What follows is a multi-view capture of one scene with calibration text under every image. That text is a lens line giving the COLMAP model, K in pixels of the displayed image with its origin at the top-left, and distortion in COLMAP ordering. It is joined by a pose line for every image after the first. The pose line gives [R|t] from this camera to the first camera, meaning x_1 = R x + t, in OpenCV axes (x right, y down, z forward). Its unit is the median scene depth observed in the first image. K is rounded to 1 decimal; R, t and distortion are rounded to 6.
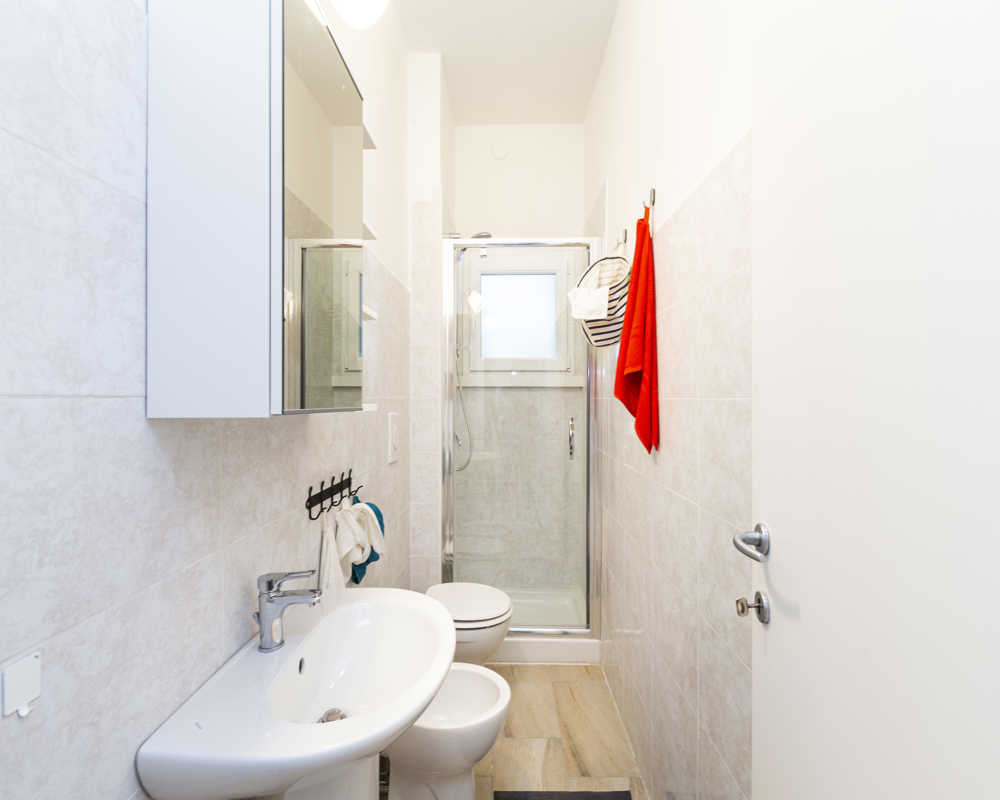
lens RADIAL K [[472.3, 0, 500.0], [0, 472.3, 400.0], [0, 0, 1]] dist [0.000376, 0.000099]
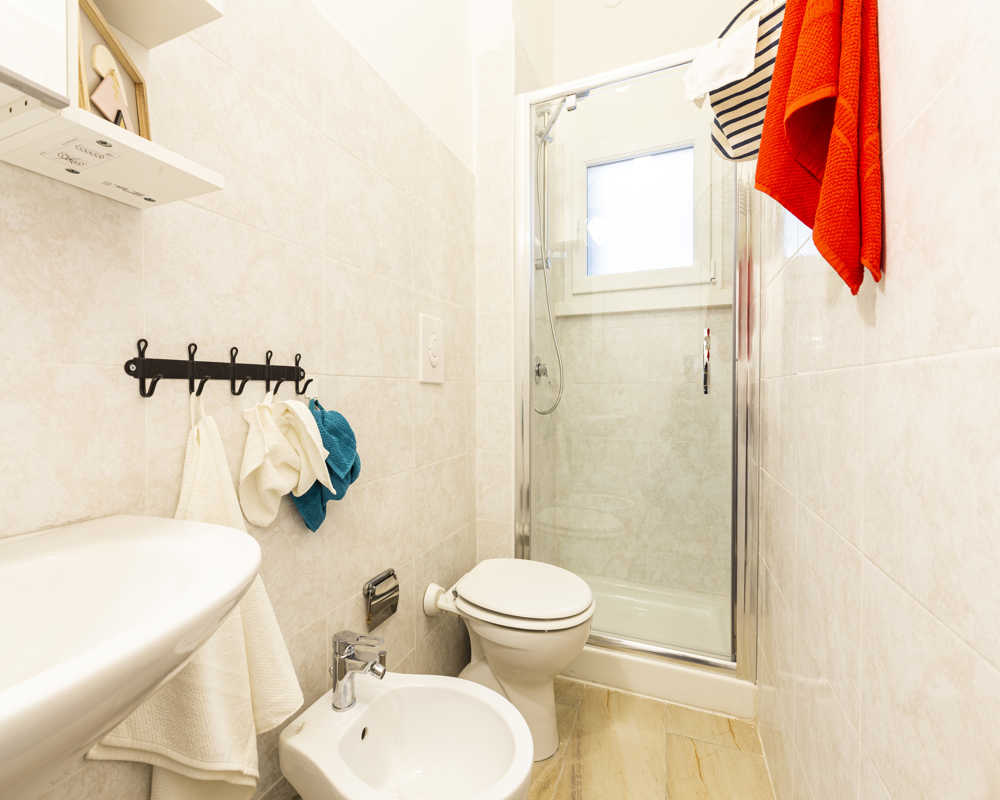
lens RADIAL K [[444.4, 0, 500.0], [0, 444.4, 400.0], [0, 0, 1]] dist [0.000096, 0.000111]
pose [[0.933977, 0.001147, -0.357332, 0.108906], [0.000811, 0.999985, 0.005329, 0.136243], [0.357333, -0.005268, 0.933962, 0.345806]]
